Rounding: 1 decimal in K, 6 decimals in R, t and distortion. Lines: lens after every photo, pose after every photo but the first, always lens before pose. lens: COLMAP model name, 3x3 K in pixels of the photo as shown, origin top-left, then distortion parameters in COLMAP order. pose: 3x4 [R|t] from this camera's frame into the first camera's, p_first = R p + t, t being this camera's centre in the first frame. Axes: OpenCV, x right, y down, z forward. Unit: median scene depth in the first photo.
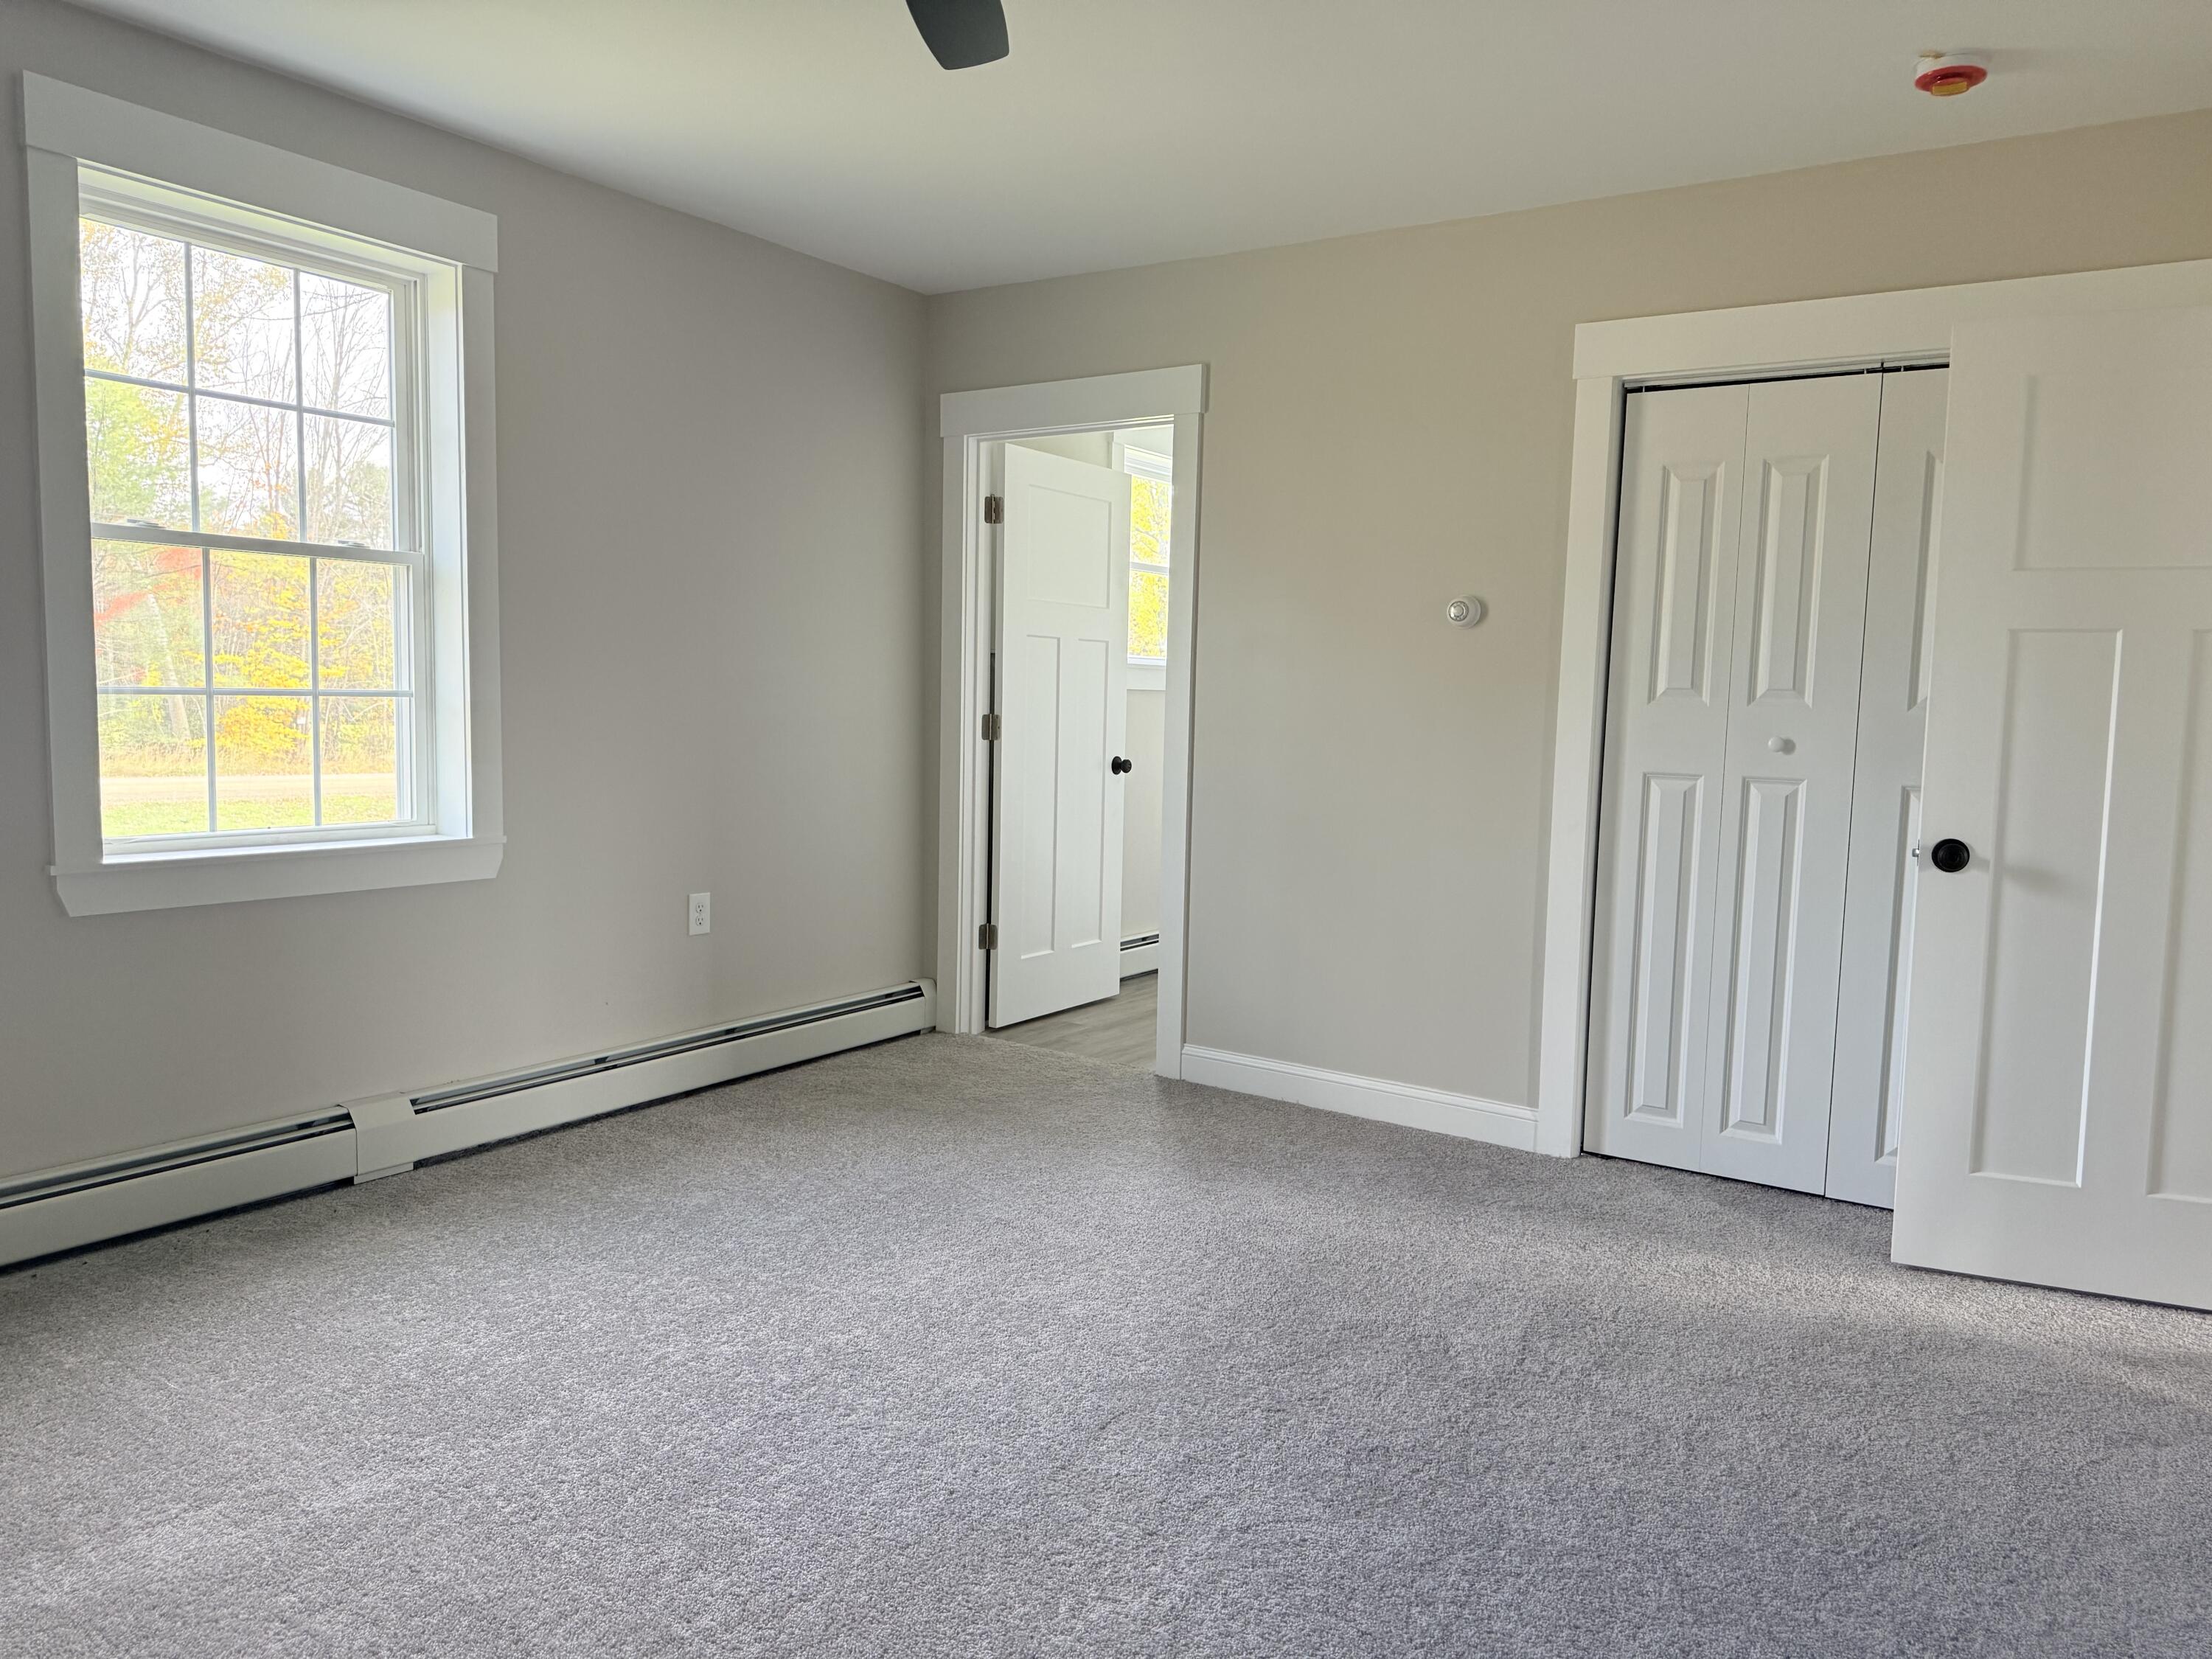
lens RADIAL K [[1585.9, 0, 1112.1], [0, 1585.9, 824.9], [0, 0, 1]] dist [0.099458, -0.001825]
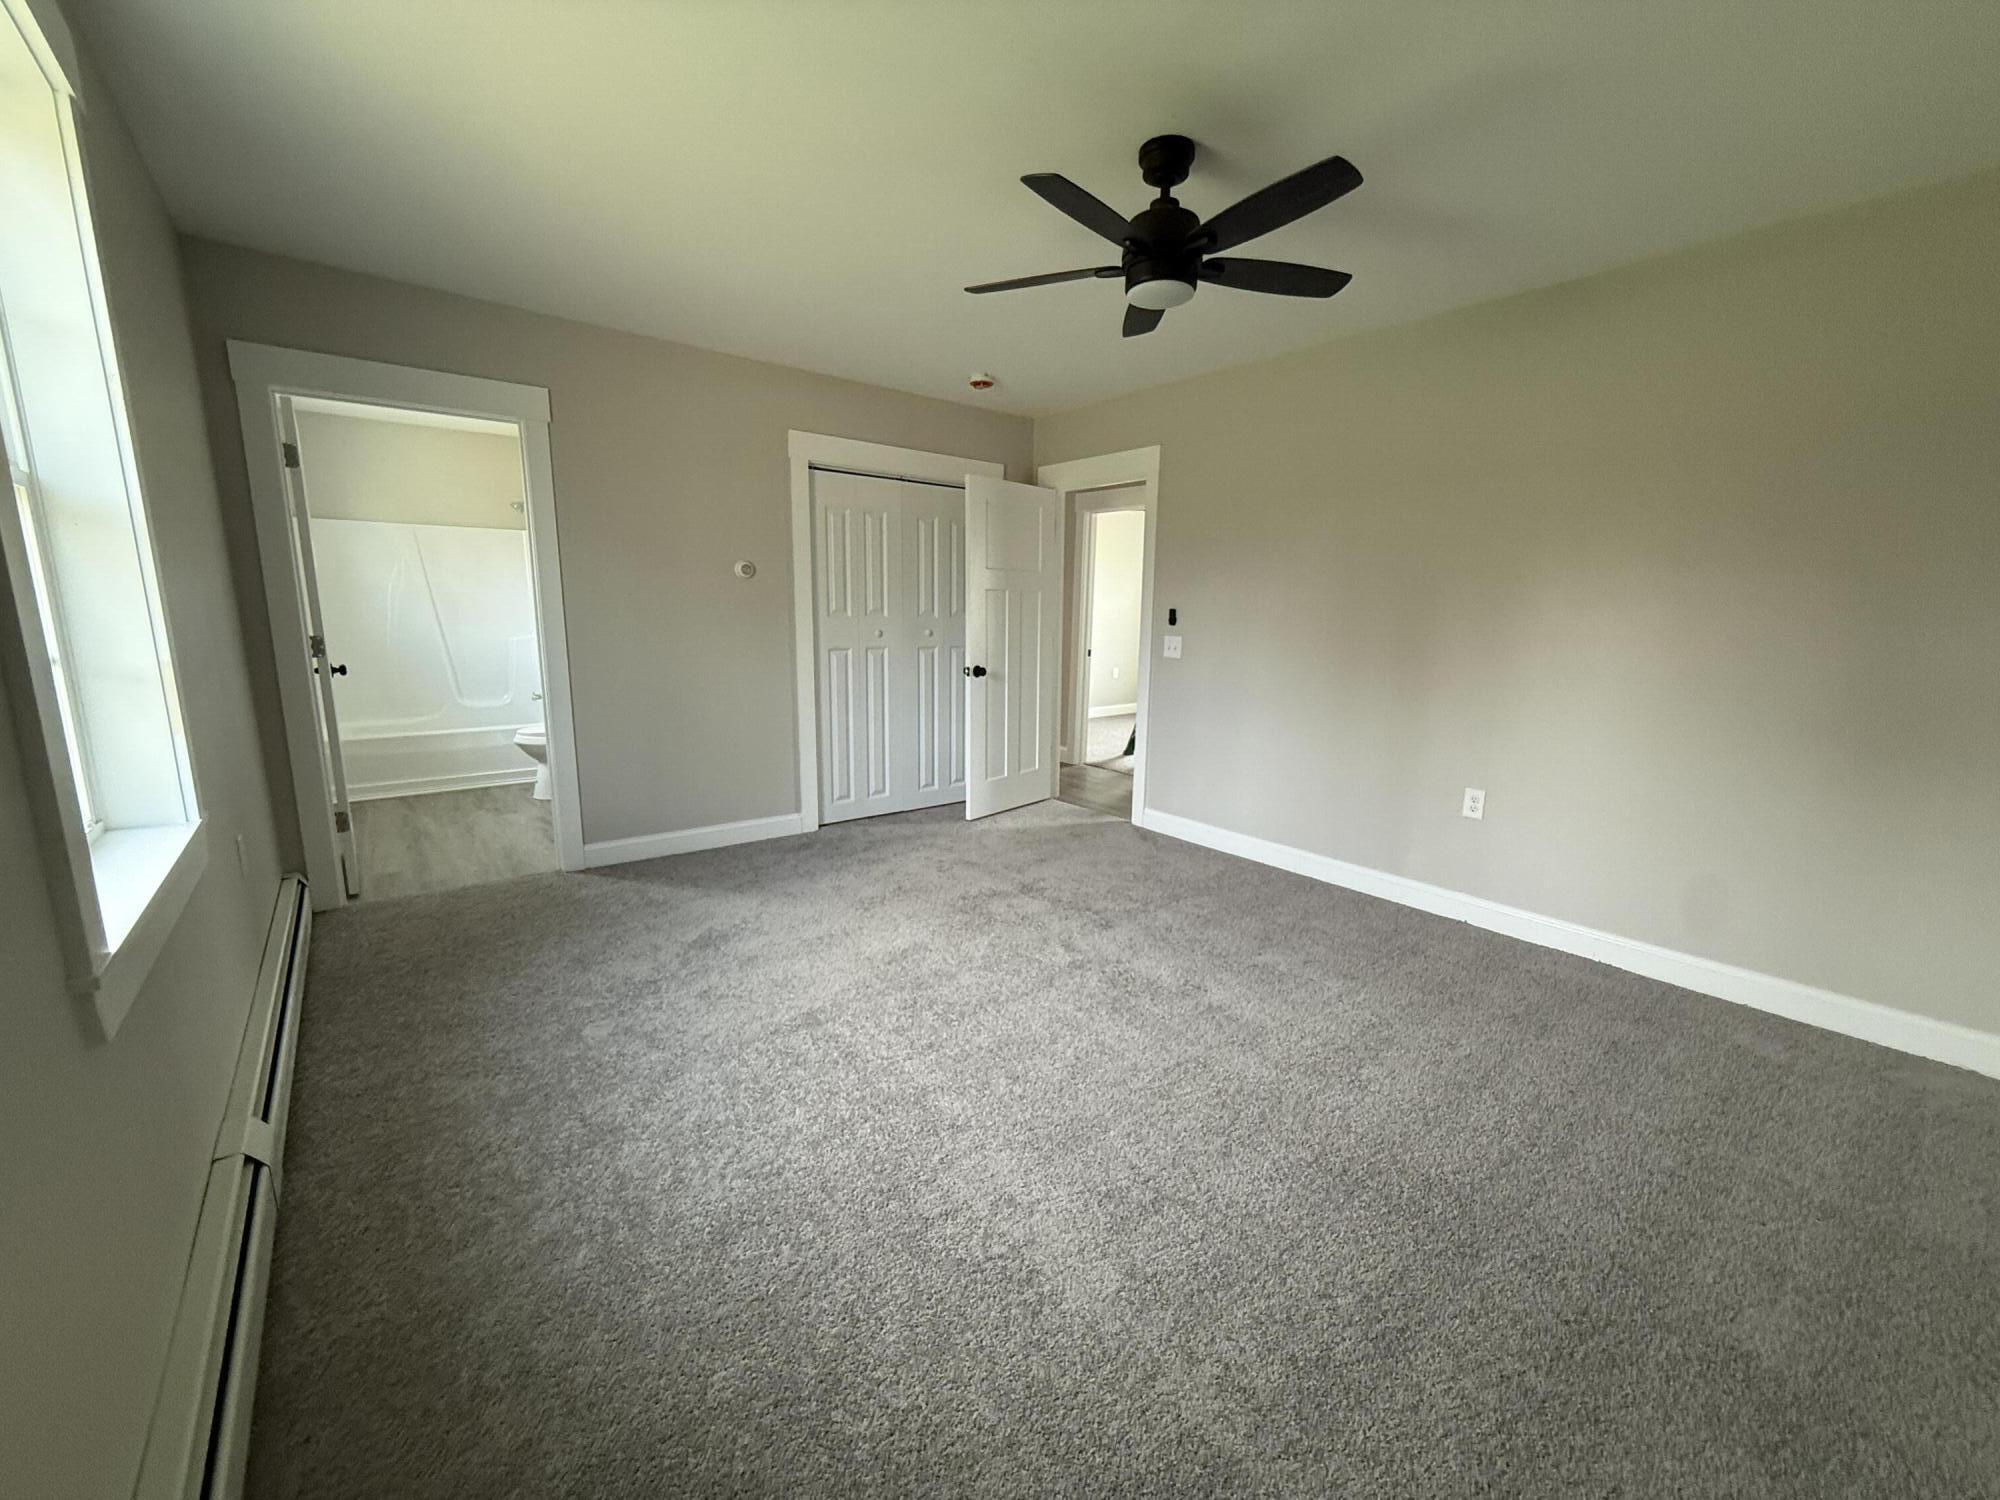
lens RADIAL K [[800.3, 0, 1009.2], [0, 800.3, 749.0], [0, 0, 1]] dist [0.004430, -0.002852]
pose [[0.316500, -0.188811, 0.929612, -0.637587], [0.070109, 0.981966, 0.175575, -0.073112], [-0.945998, 0.009605, 0.324030, 0.421027]]
